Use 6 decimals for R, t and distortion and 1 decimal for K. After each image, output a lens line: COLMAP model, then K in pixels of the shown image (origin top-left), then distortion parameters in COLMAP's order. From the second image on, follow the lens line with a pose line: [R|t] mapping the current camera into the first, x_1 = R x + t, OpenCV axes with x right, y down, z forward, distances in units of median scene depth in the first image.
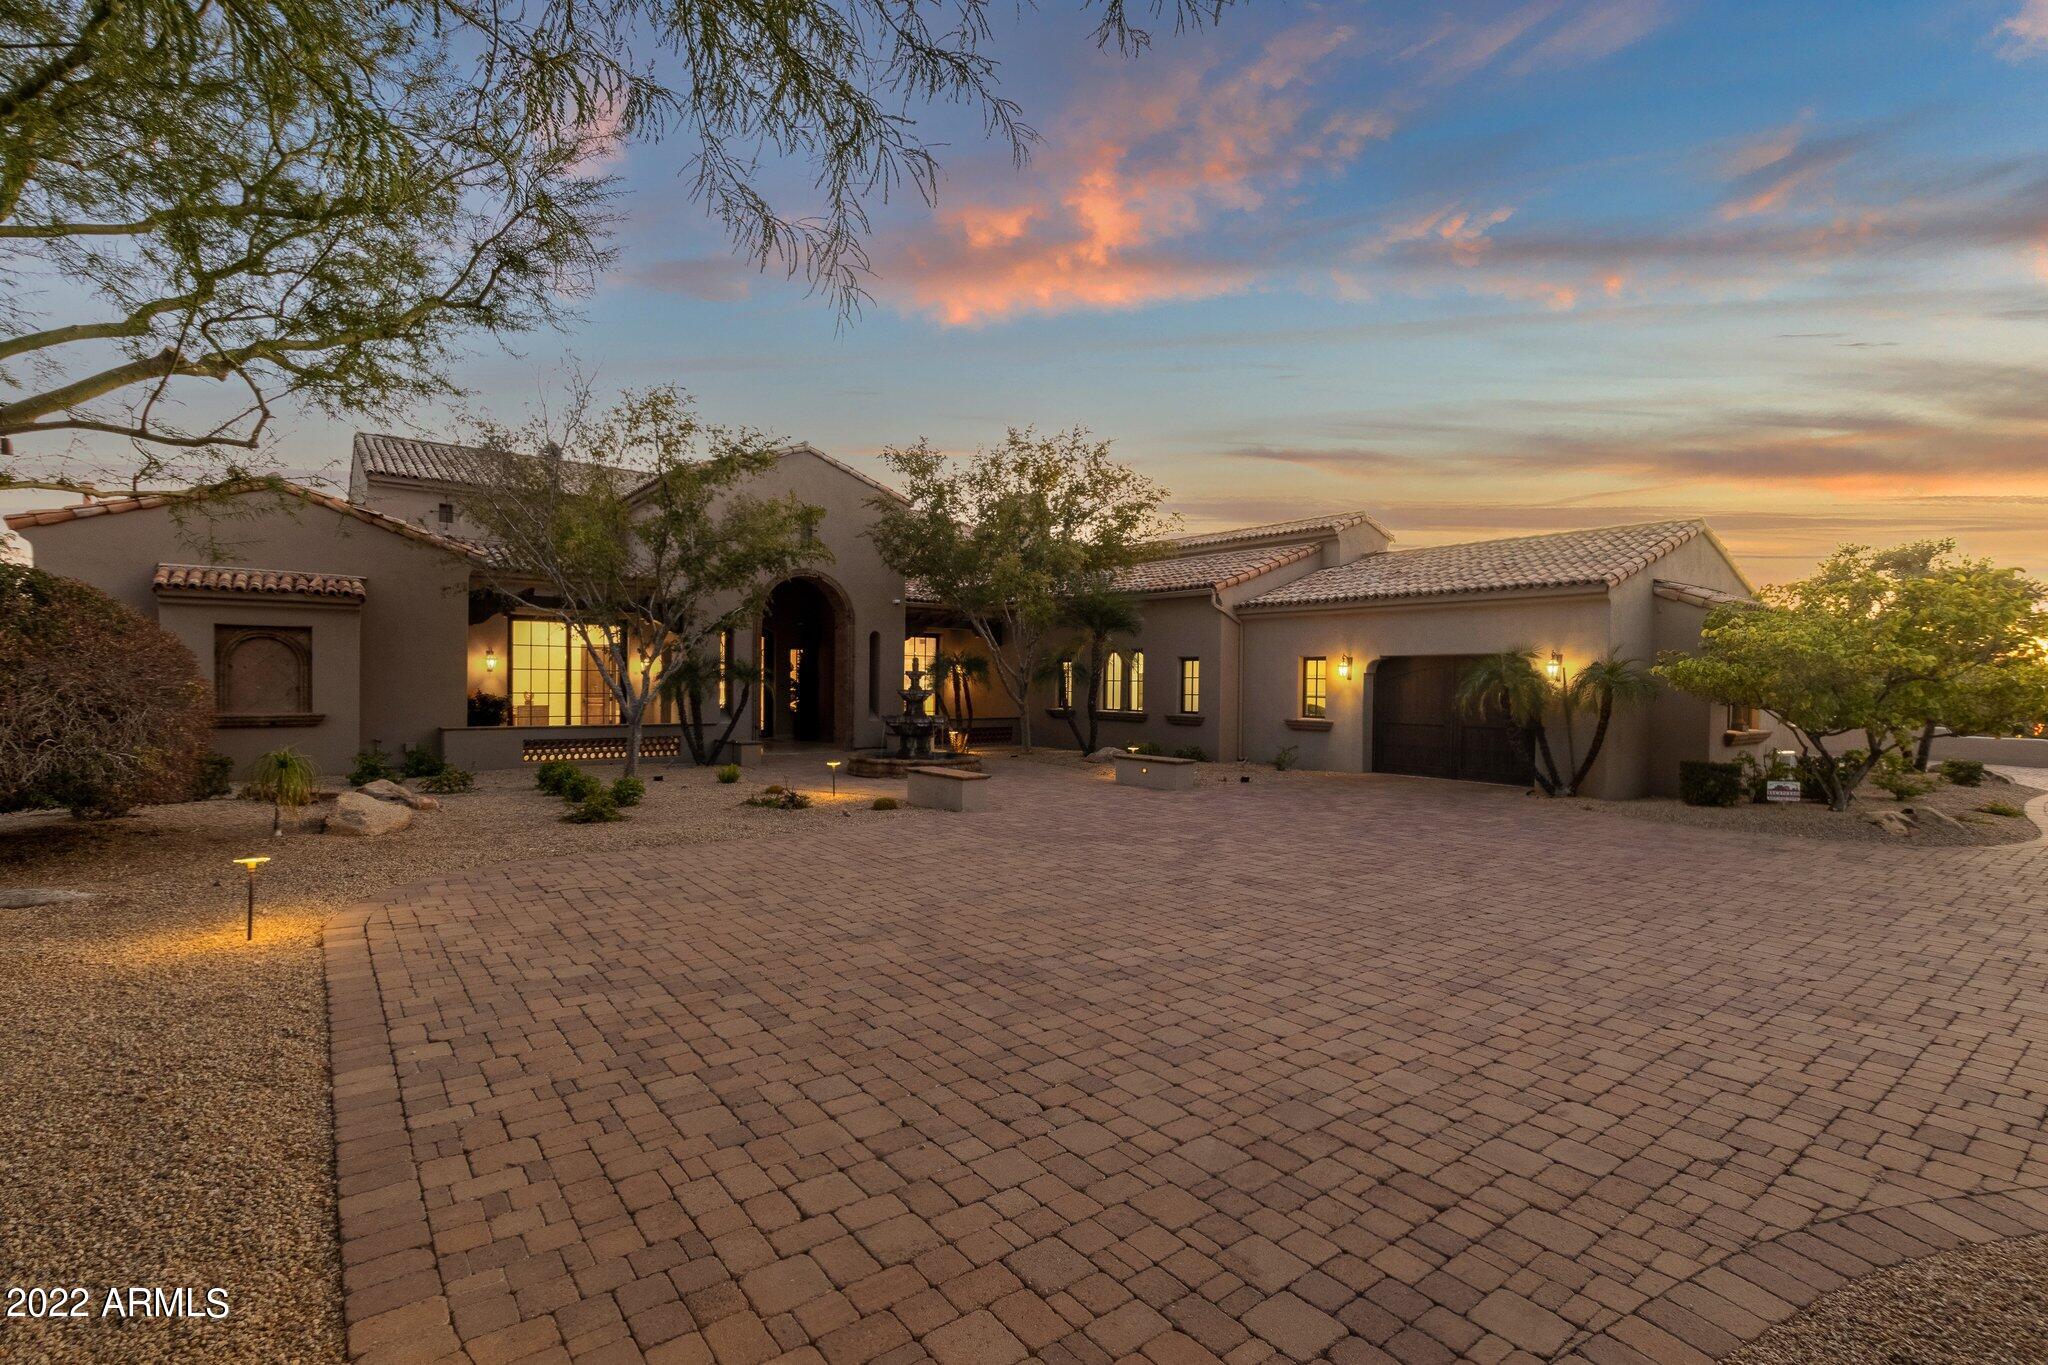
lens RADIAL K [[1002.6, 0, 1023.9], [0, 1002.6, 687.7], [0, 0, 1]] dist [0.004555, -0.000795]
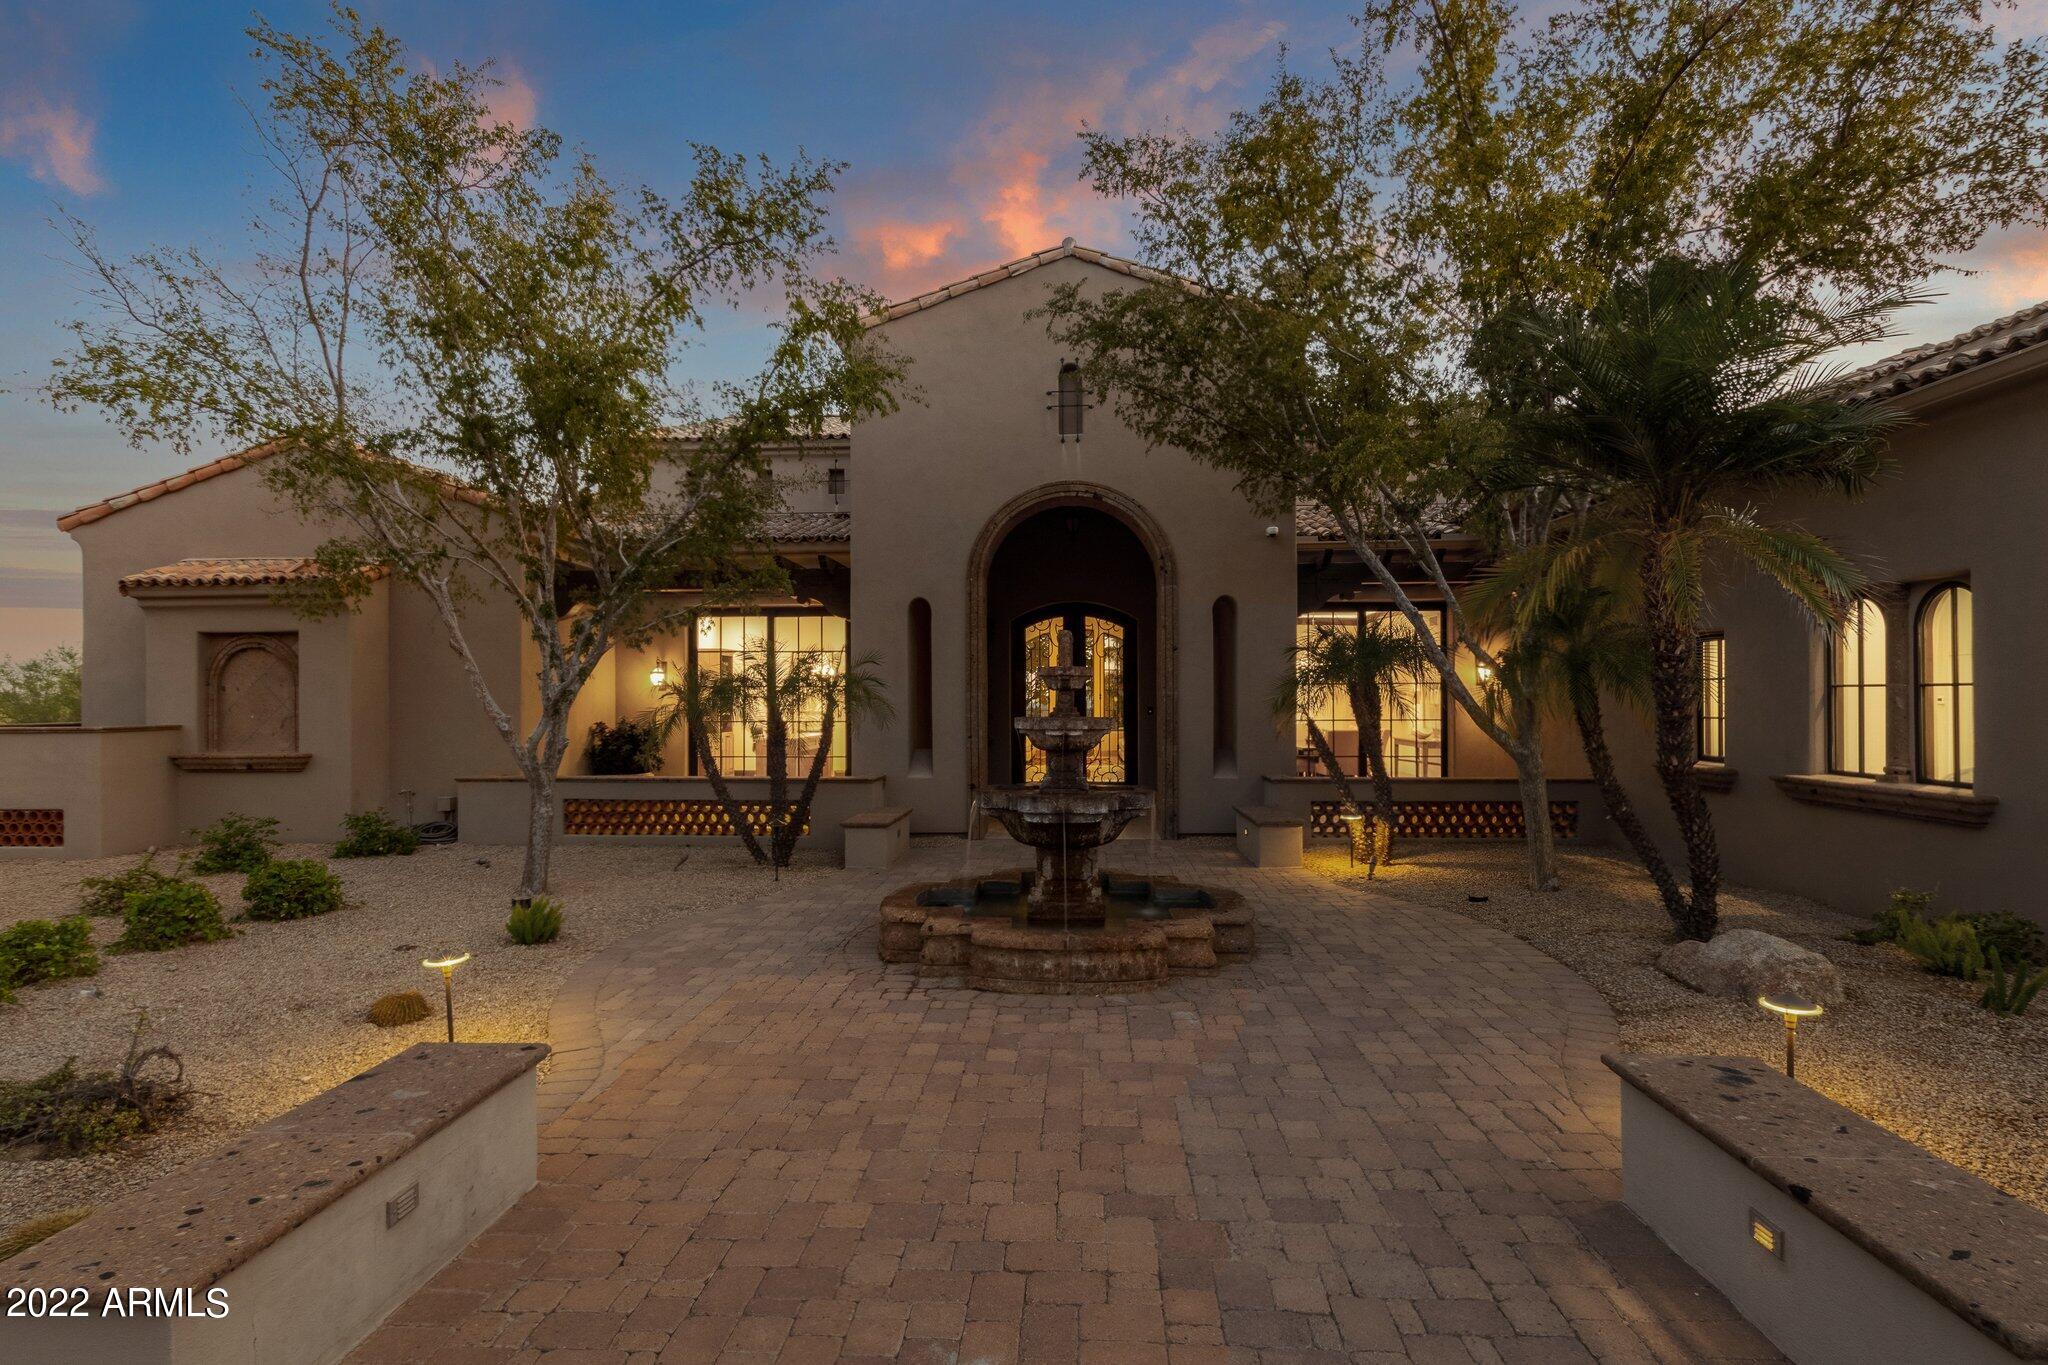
lens RADIAL K [[1002.6, 0, 978.9], [0, 1002.6, 694.7], [0, 0, 1]] dist [0.004555, -0.000795]
pose [[0.768911, -0.014943, -0.639181, 0.104447], [0.008250, 0.999875, -0.013451, -0.002079], [0.639303, 0.005069, 0.768938, 0.721127]]
